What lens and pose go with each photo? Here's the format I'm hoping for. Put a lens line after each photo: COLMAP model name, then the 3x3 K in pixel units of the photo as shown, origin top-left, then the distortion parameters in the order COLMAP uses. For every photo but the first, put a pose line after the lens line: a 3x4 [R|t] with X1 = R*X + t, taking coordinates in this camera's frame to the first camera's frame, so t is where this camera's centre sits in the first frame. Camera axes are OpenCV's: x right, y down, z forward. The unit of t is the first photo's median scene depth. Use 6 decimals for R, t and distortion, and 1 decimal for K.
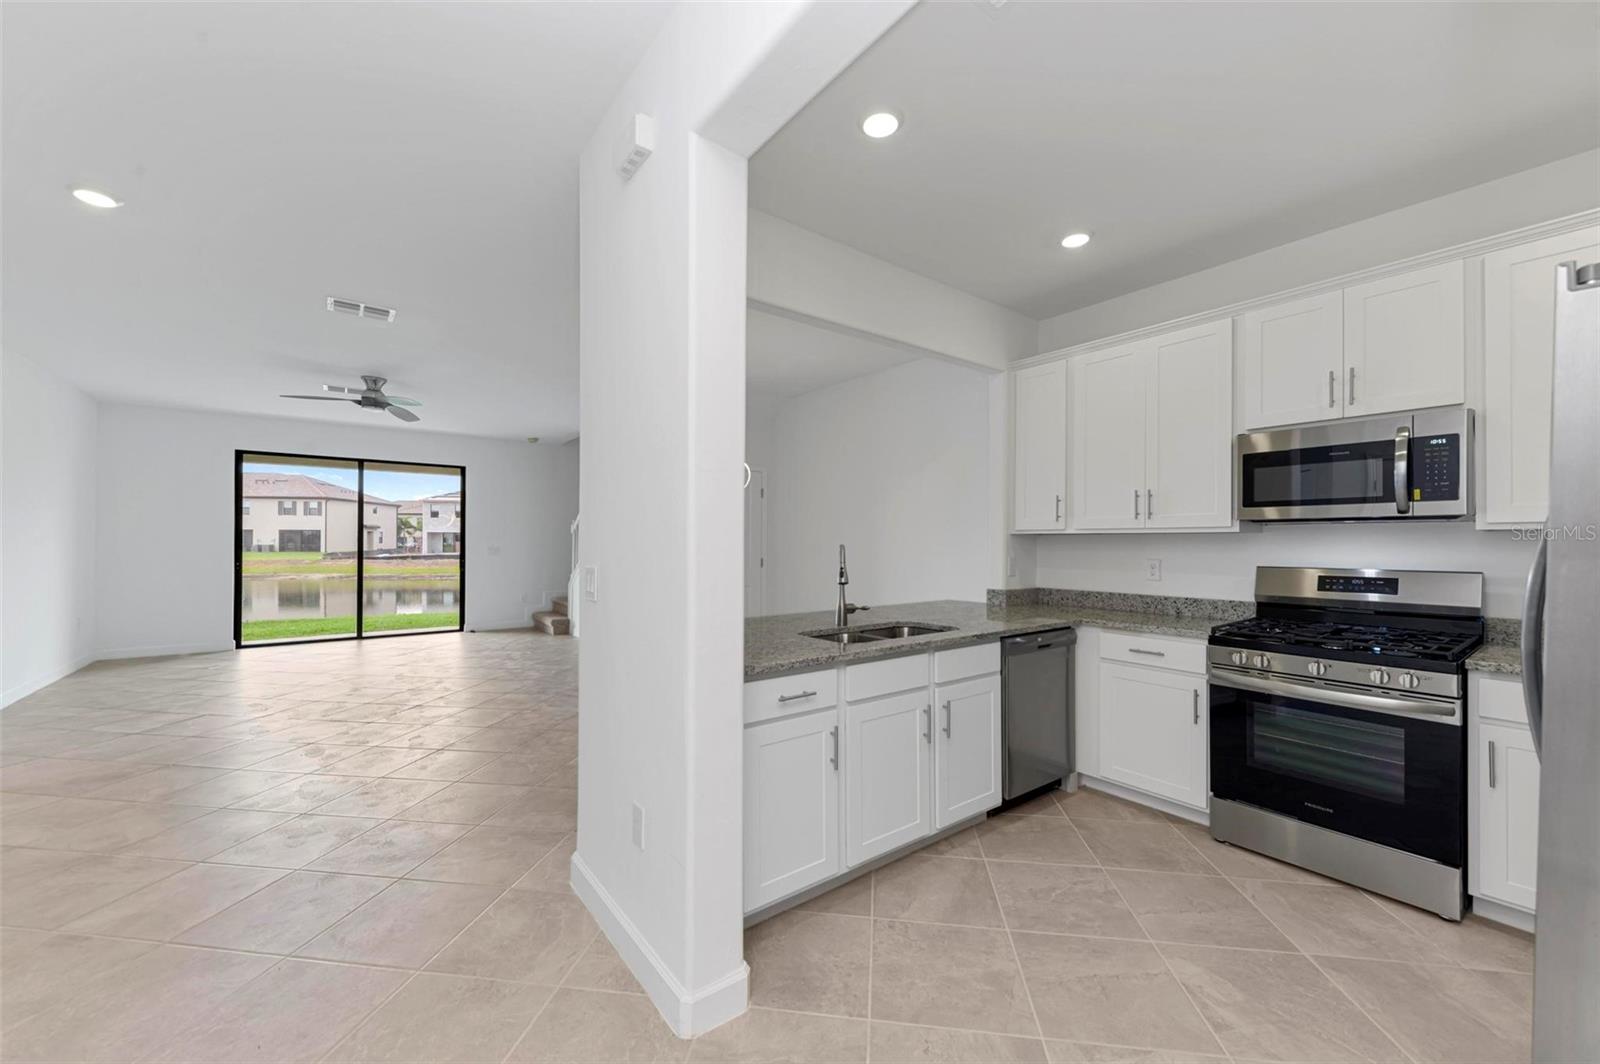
lens RADIAL K [[628.1, 0, 789.1], [0, 628.1, 540.2], [0, 0, 1]] dist [0.011603, -0.004727]
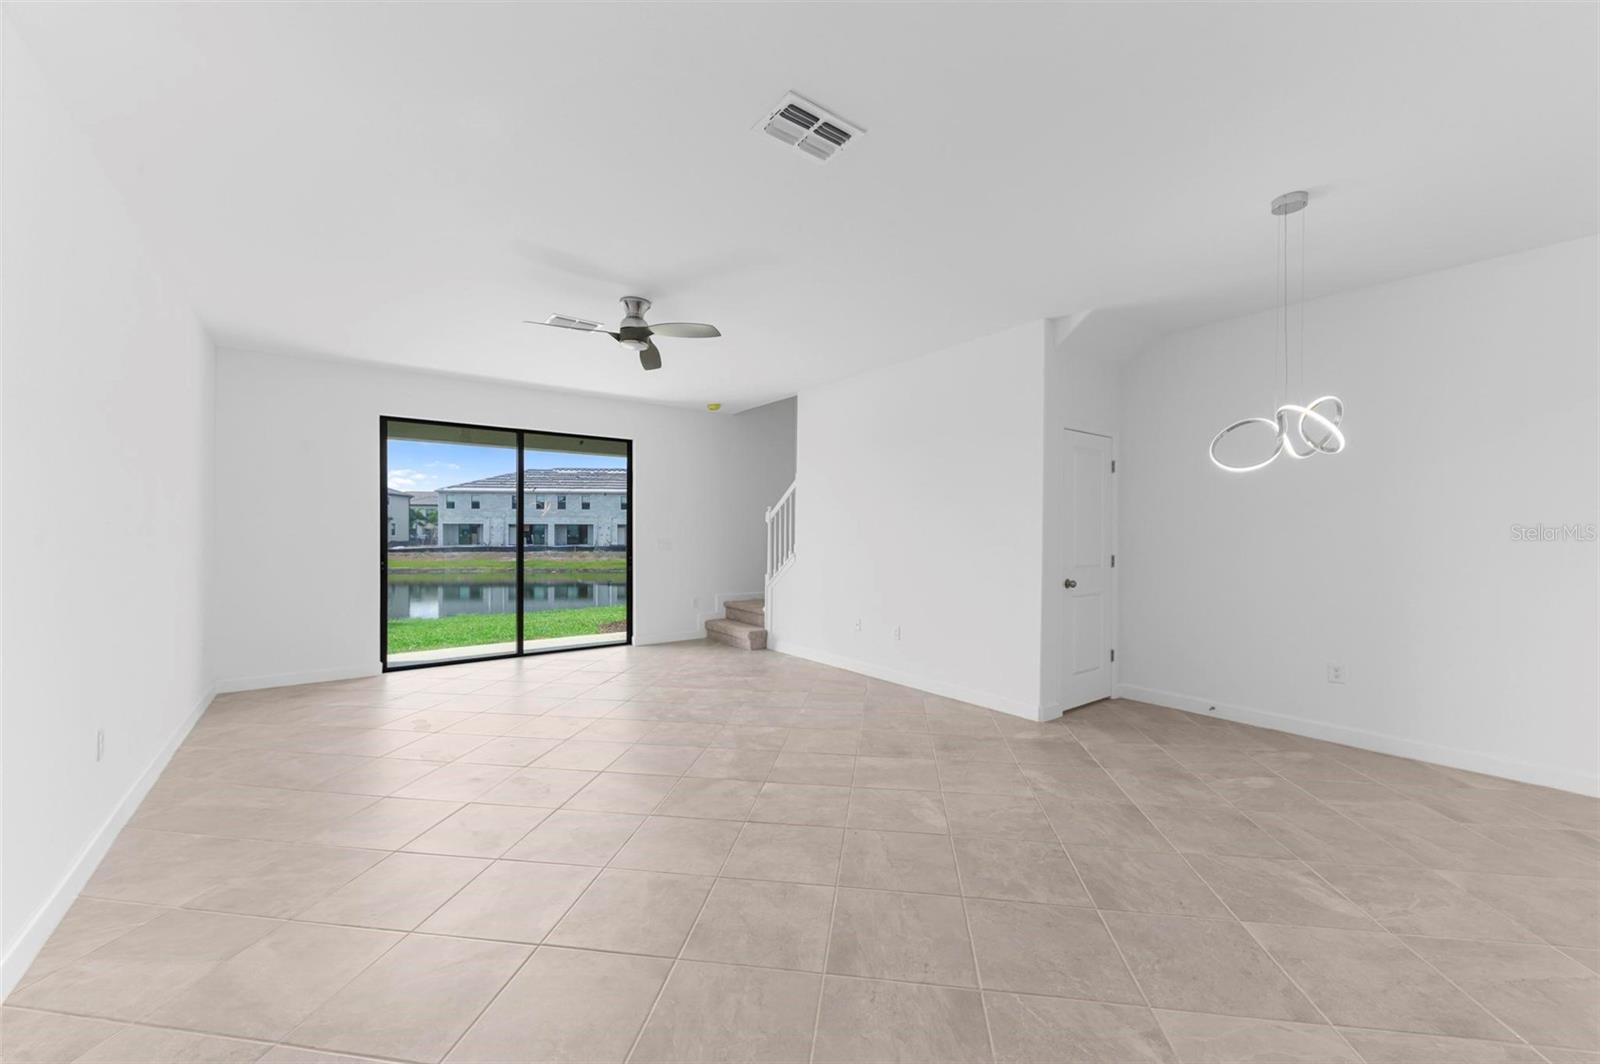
lens RADIAL K [[628.1, 0, 794.0], [0, 628.1, 531.3], [0, 0, 1]] dist [0.011603, -0.004727]
pose [[0.999975, -0.000637, 0.006978, -0.694751], [0.000643, 0.999999, -0.000891, 0.000824], [-0.006978, 0.000895, 0.999975, 0.425260]]
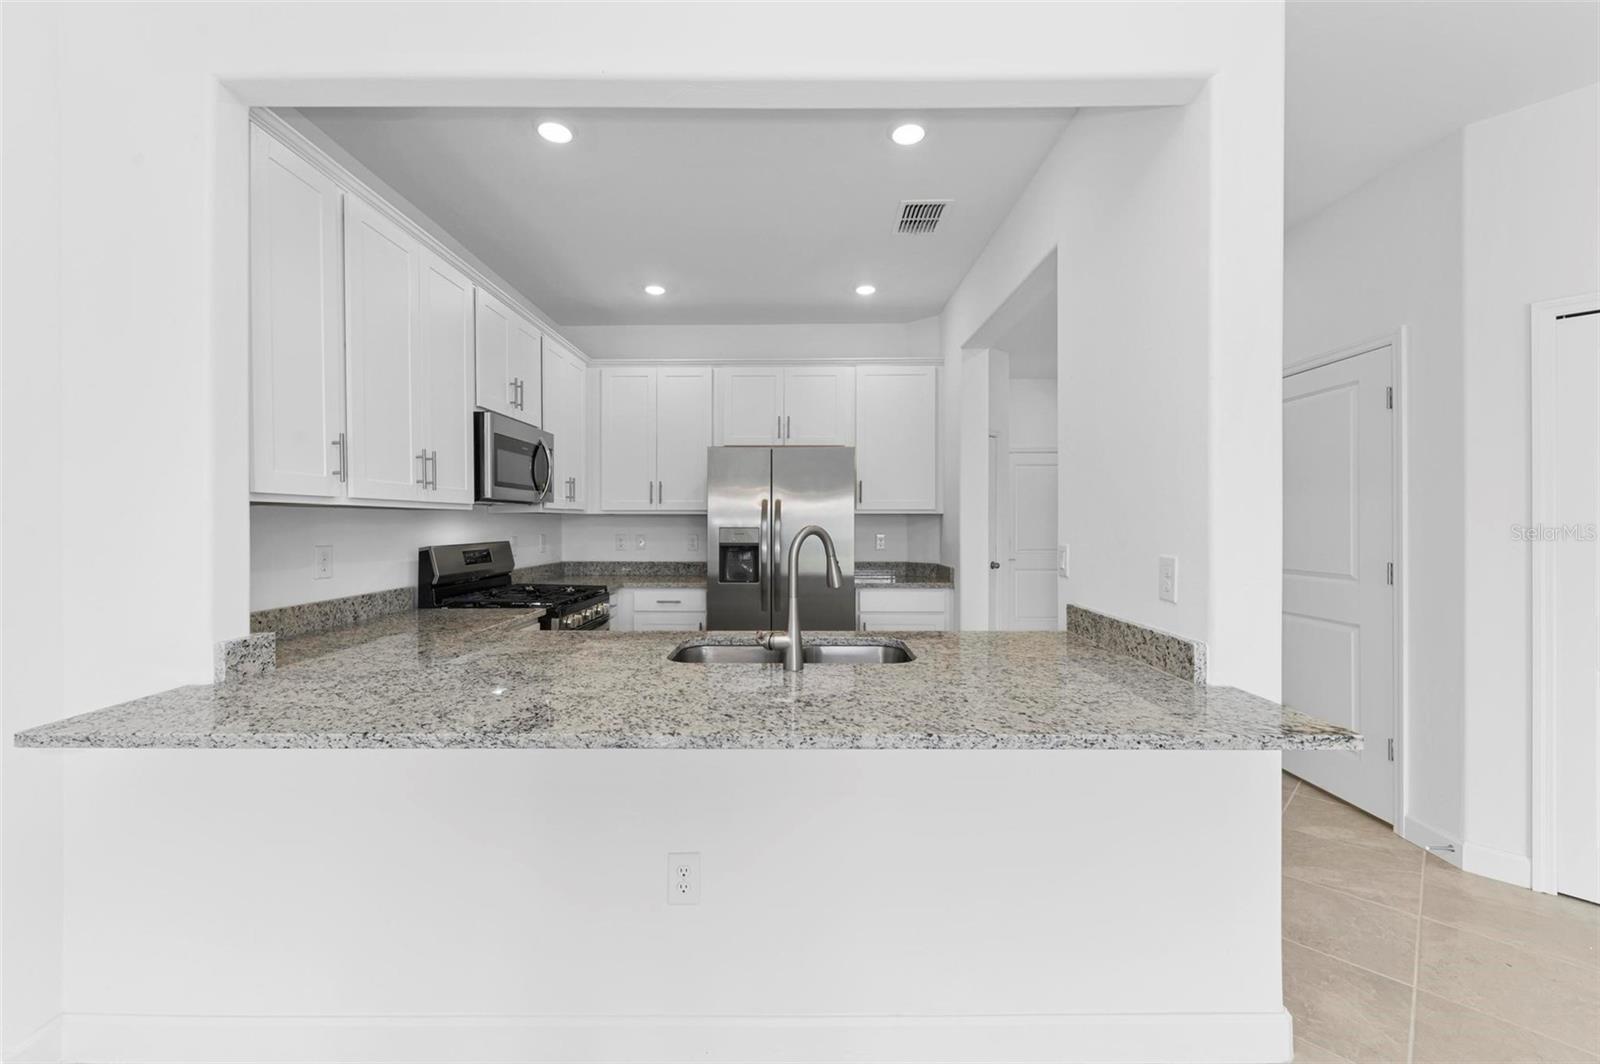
lens RADIAL K [[628.1, 0, 797.9], [0, 628.1, 519.9], [0, 0, 1]] dist [0.011603, -0.004727]
pose [[-0.802814, -0.000837, 0.596229, -0.192148], [-0.002351, 0.999996, -0.001762, 0.002551], [-0.596225, -0.002816, -0.802812, 1.102810]]
